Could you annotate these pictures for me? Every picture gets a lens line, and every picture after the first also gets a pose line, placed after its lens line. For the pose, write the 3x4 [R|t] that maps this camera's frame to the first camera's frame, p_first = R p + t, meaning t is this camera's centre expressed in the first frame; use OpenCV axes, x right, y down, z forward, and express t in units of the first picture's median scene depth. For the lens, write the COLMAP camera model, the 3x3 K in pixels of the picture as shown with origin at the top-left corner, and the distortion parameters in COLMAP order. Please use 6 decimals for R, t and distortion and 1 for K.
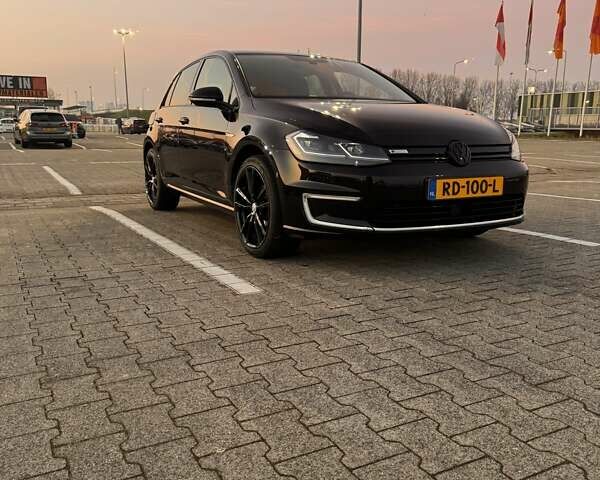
lens RADIAL K [[565.3, 0, 305.2], [0, 565.3, 239.1], [0, 0, 1]] dist [0.176427, -0.360683]
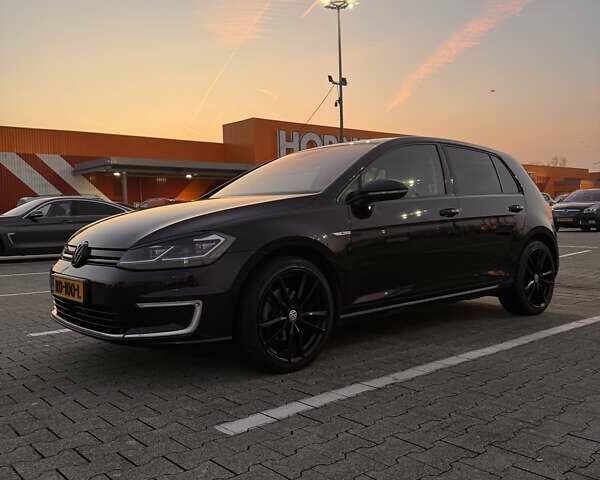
lens RADIAL K [[563.8, 0, 300.0], [0, 563.8, 240.0], [0, 0, 1]] dist [0.168983, -0.361934]
pose [[0.207076, 0.035169, -0.977692, 1.372887], [-0.157424, 0.987529, 0.002180, -0.243311], [0.965576, 0.153460, 0.210030, 1.178986]]
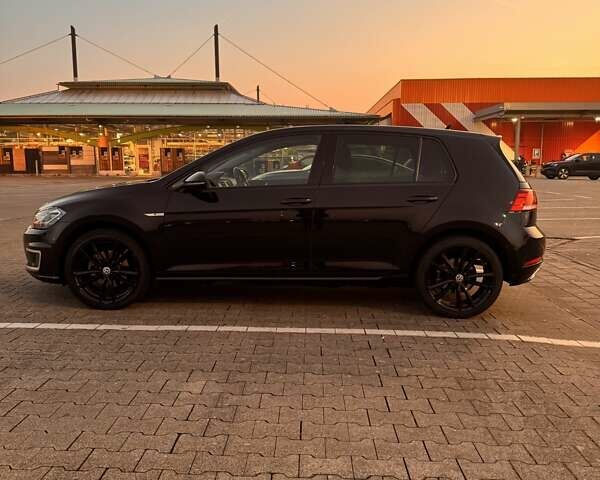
lens RADIAL K [[563.8, 0, 300.0], [0, 563.8, 240.0], [0, 0, 1]] dist [0.168983, -0.361934]
pose [[-0.507723, 0.111680, -0.854251, 1.353968], [-0.163553, 0.961035, 0.222848, -0.573515], [0.845854, 0.252860, -0.469674, 2.444965]]
